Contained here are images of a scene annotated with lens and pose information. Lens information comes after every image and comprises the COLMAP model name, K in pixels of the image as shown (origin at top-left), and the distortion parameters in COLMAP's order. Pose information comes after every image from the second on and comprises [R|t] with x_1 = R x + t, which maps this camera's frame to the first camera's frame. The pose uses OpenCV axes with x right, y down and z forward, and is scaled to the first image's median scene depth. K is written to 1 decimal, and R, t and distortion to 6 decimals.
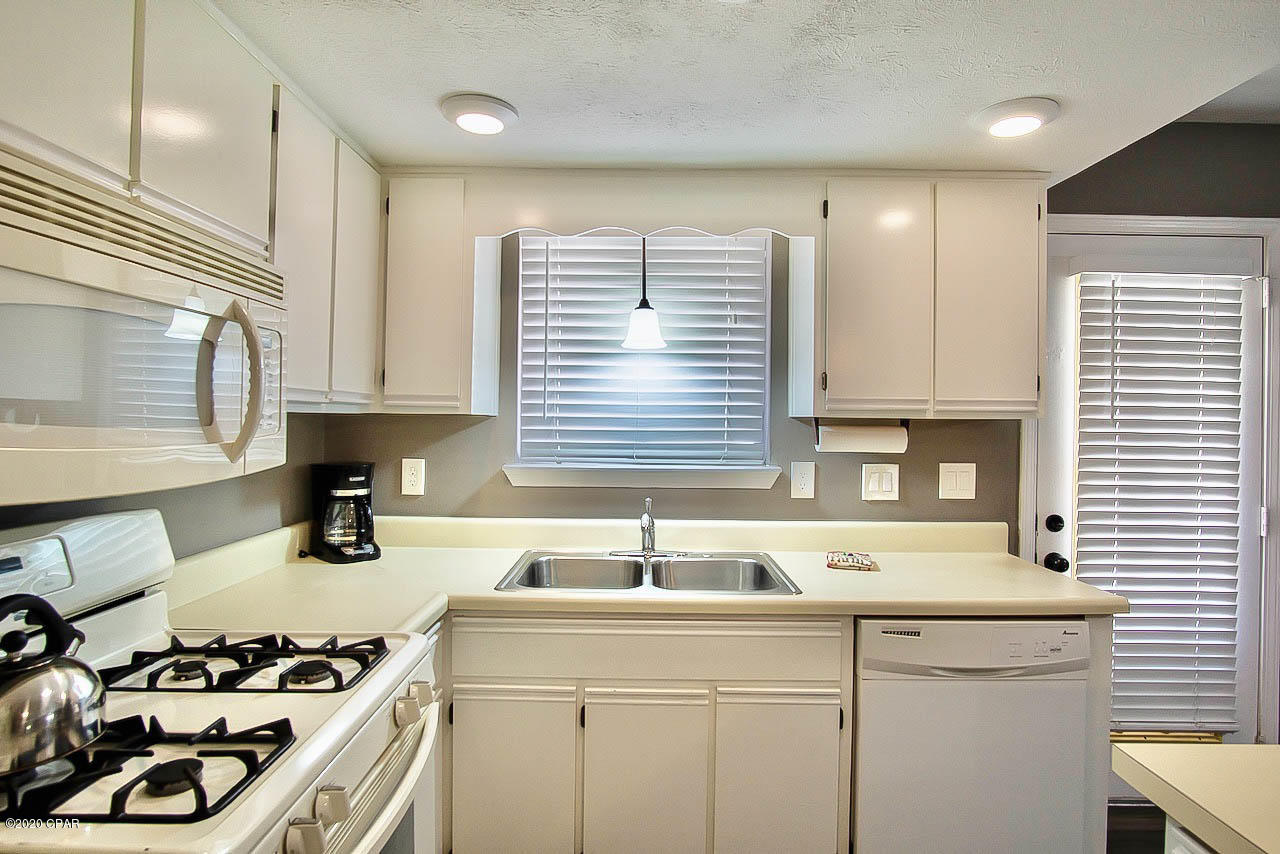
lens RADIAL K [[679.4, 0, 634.9], [0, 679.4, 419.4], [0, 0, 1]] dist [-0.027649, 0.000738]
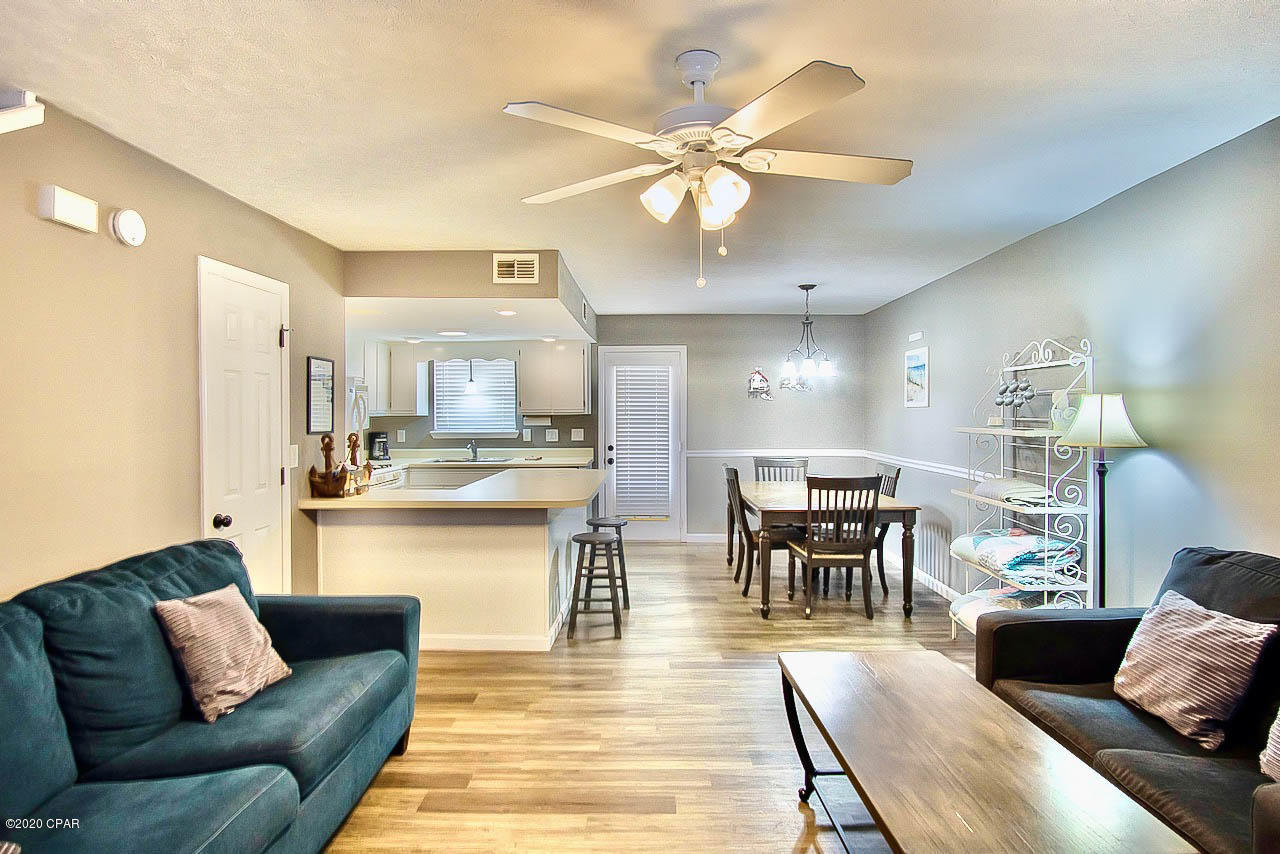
lens RADIAL K [[683.3, 0, 647.8], [0, 683.3, 419.4], [0, 0, 1]] dist [-0.033932, -0.000419]
pose [[0.999878, -0.015622, -0.000837, 0.848221], [0.015629, 0.999842, 0.008469, 0.000894], [0.000705, -0.008482, 0.999964, -2.220537]]
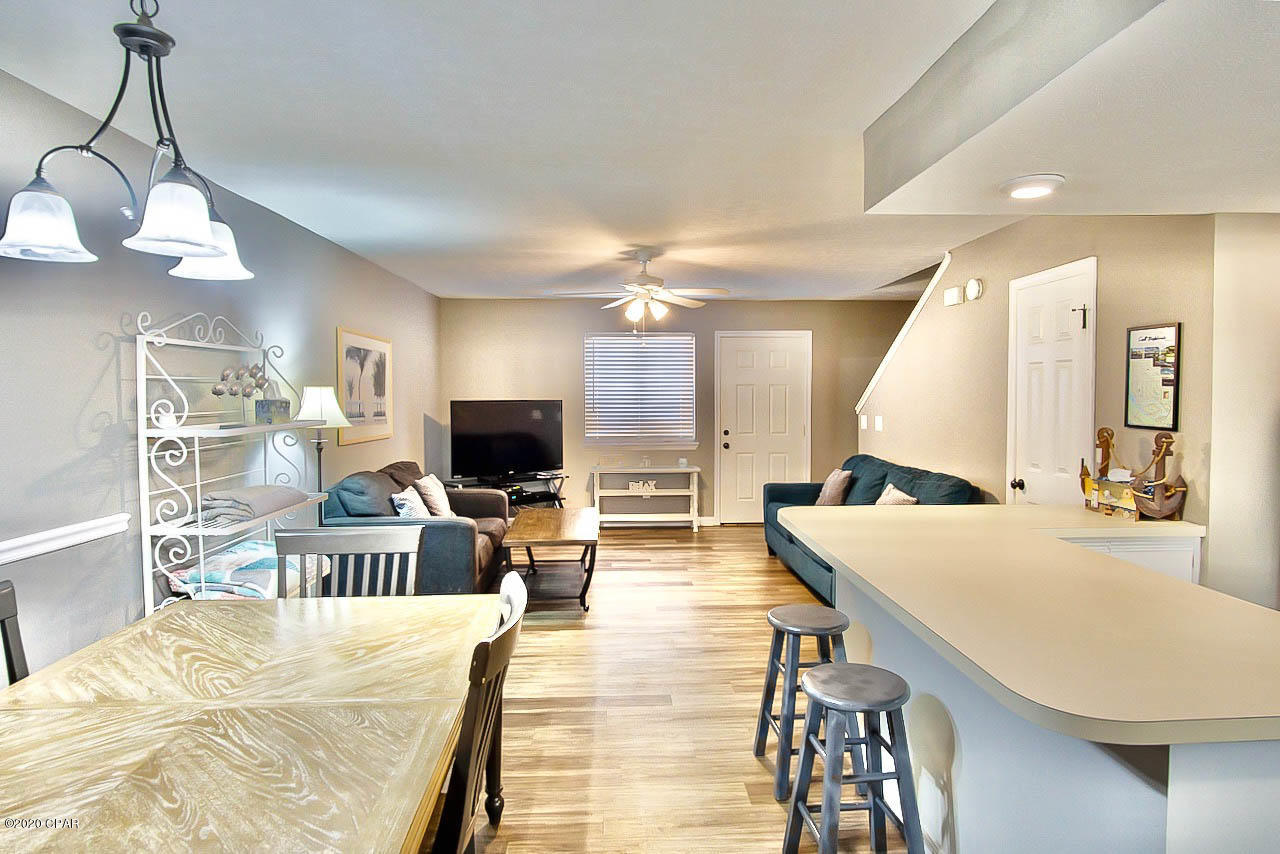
lens RADIAL K [[689.8, 0, 643.6], [0, 689.8, 420.8], [0, 0, 1]] dist [-0.032247, 0.001456]
pose [[-0.998770, -0.008734, -0.048815, 1.024666], [-0.010792, 0.999057, 0.042046, -0.020090], [0.048401, 0.042521, -0.997922, 0.858456]]
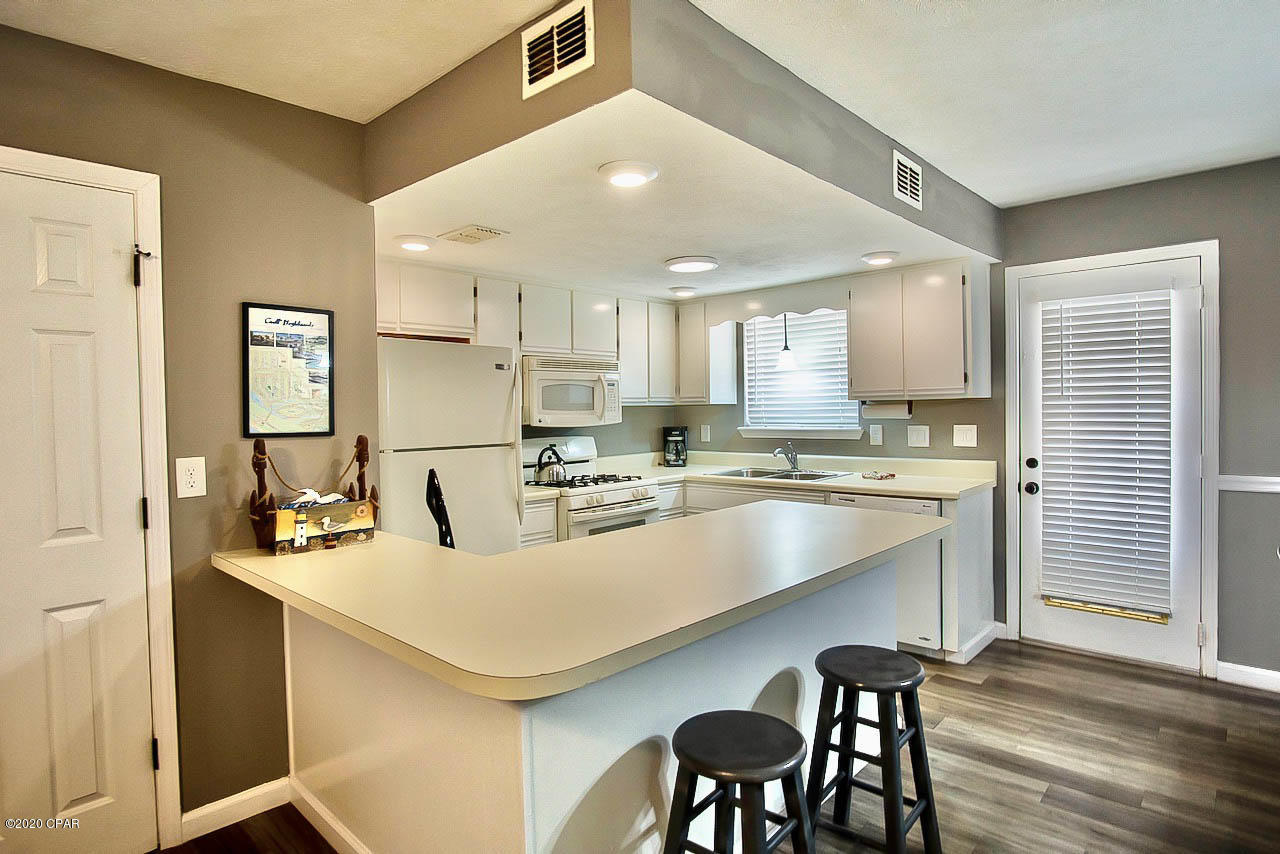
lens RADIAL K [[689.8, 0, 643.6], [0, 689.8, 420.8], [0, 0, 1]] dist [-0.032247, 0.001456]
pose [[0.738004, -0.011959, -0.674691, 1.095097], [0.024840, 0.999647, 0.009452, 0.020170], [0.674339, -0.023735, 0.738040, -0.825505]]
